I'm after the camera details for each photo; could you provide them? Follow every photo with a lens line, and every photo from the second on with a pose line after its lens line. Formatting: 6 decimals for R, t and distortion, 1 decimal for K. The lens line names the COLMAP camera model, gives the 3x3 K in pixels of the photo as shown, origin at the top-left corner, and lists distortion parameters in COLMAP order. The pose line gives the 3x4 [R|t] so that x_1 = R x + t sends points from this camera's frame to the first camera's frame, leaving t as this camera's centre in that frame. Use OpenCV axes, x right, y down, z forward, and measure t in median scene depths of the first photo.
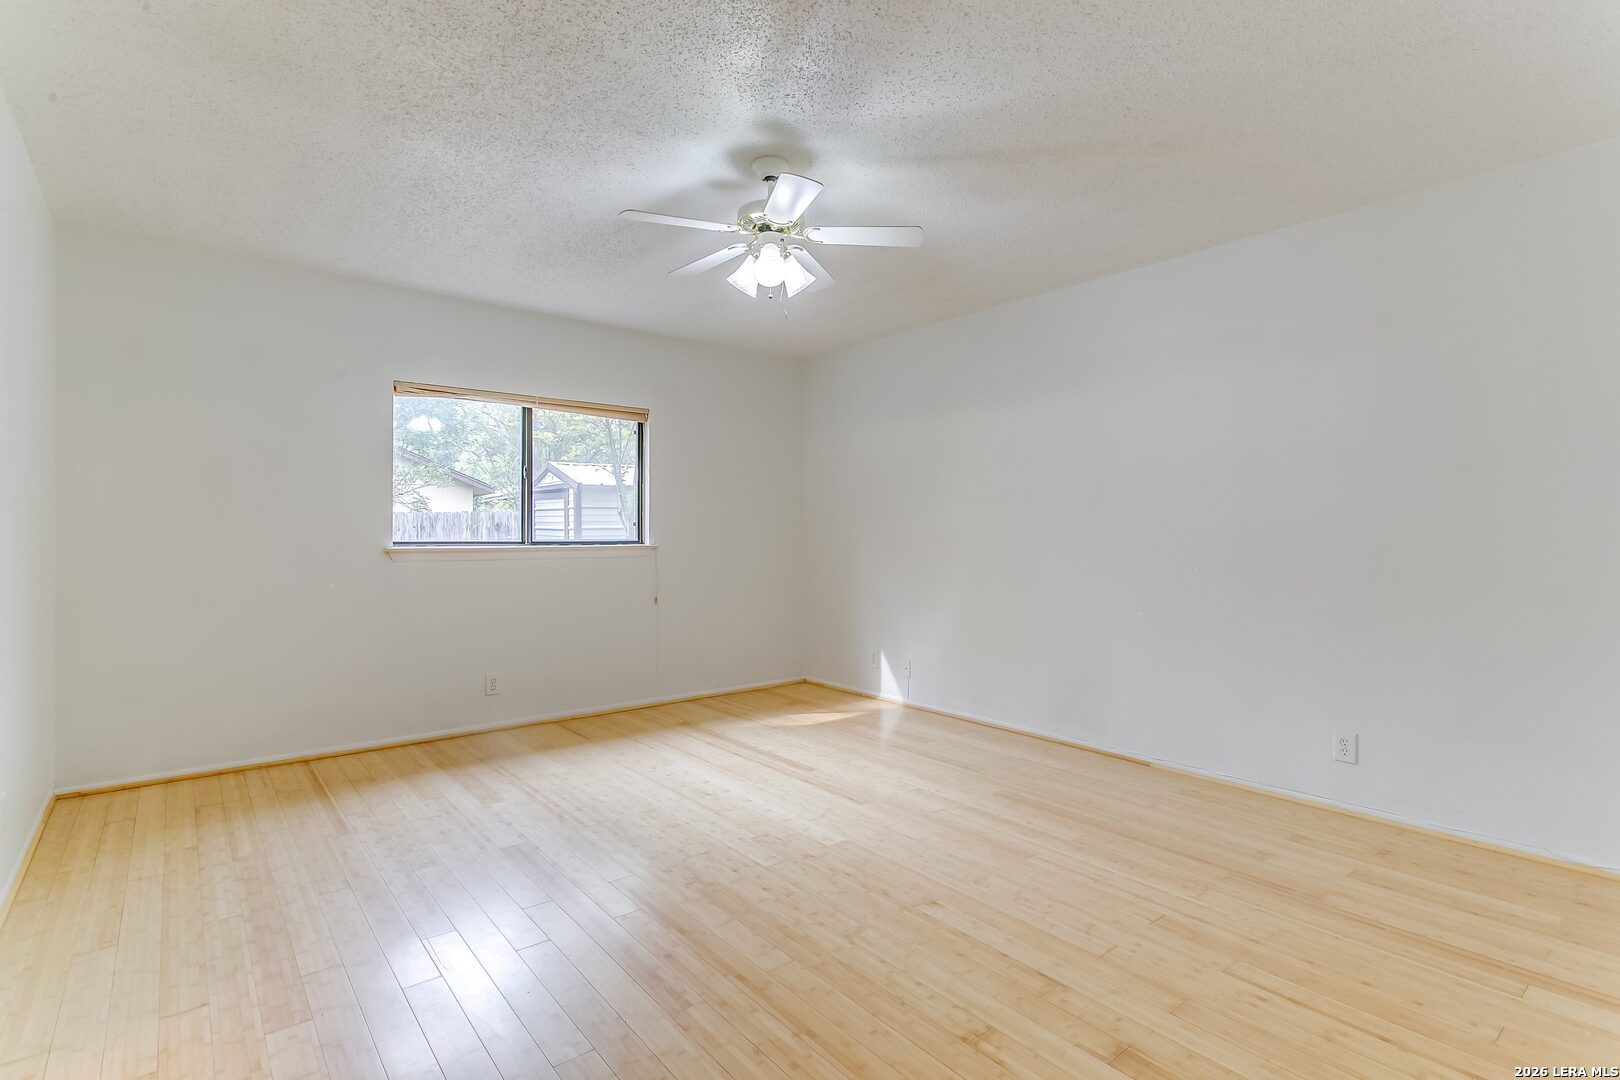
lens RADIAL K [[773.2, 0, 817.2], [0, 773.2, 523.8], [0, 0, 1]] dist [0.001180, -0.000191]
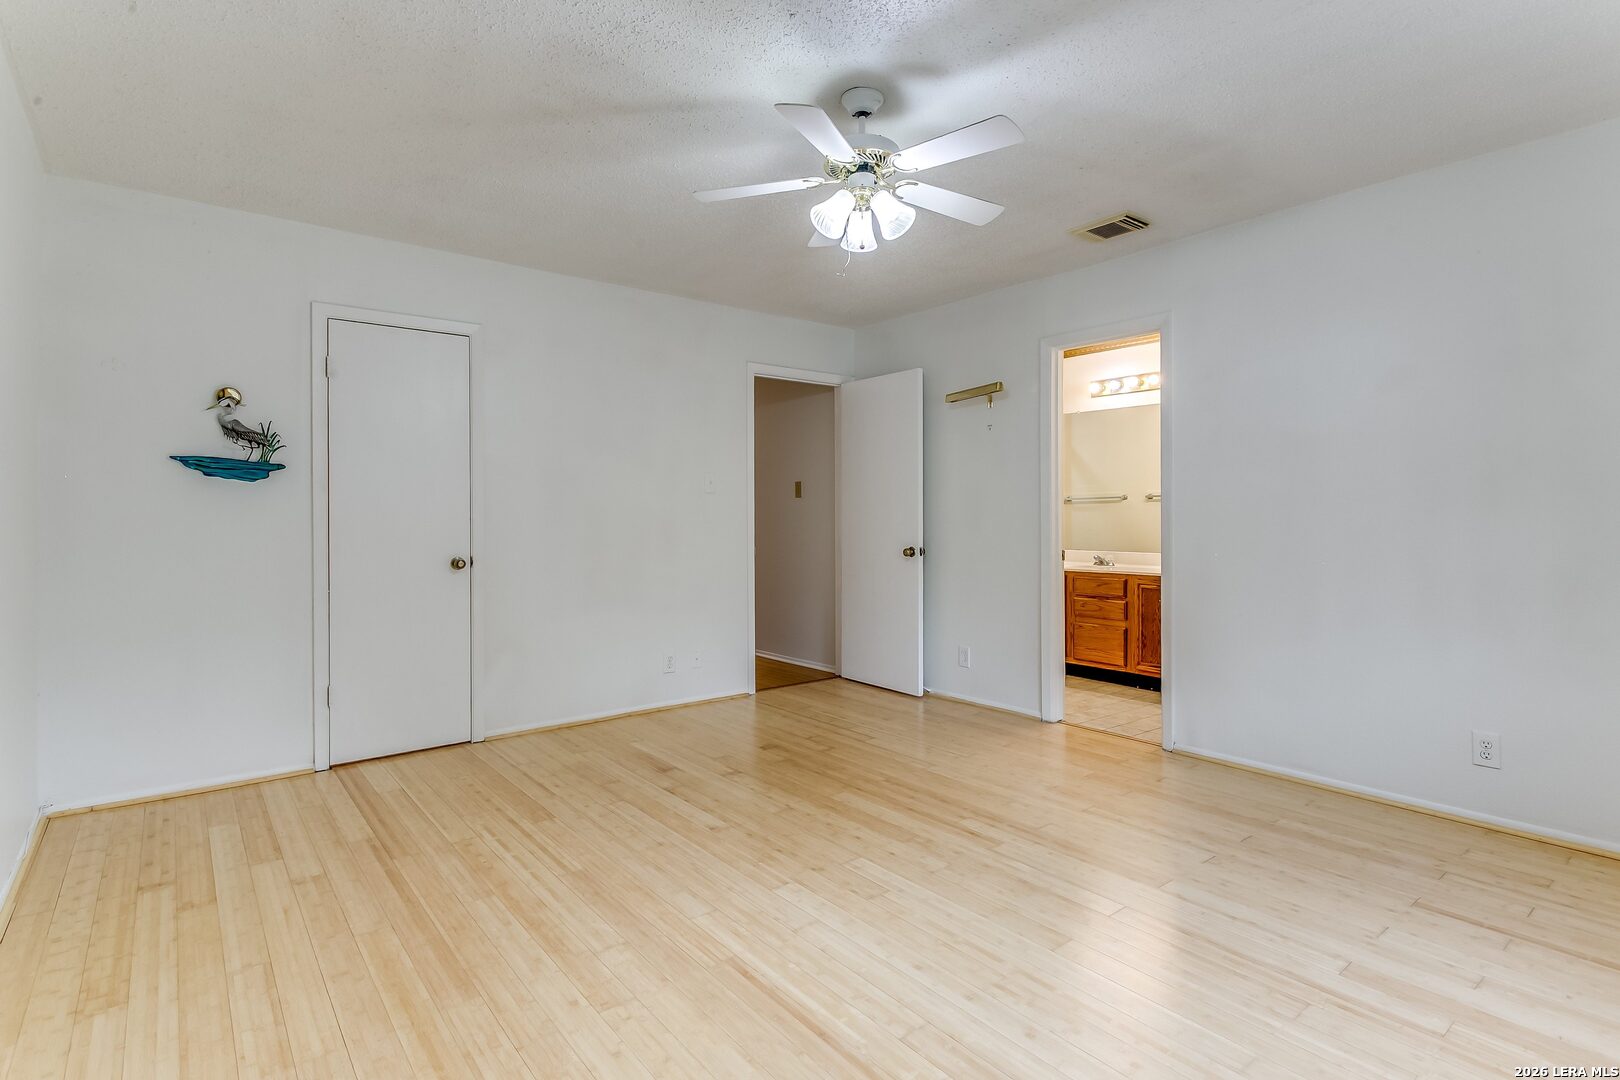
lens RADIAL K [[773.2, 0, 817.2], [0, 773.2, 523.8], [0, 0, 1]] dist [0.001180, -0.000191]
pose [[-0.999904, 0.001559, 0.013738, -0.026008], [0.001520, 0.999995, -0.002850, 0.026128], [-0.013742, -0.002829, -0.999902, 2.139054]]
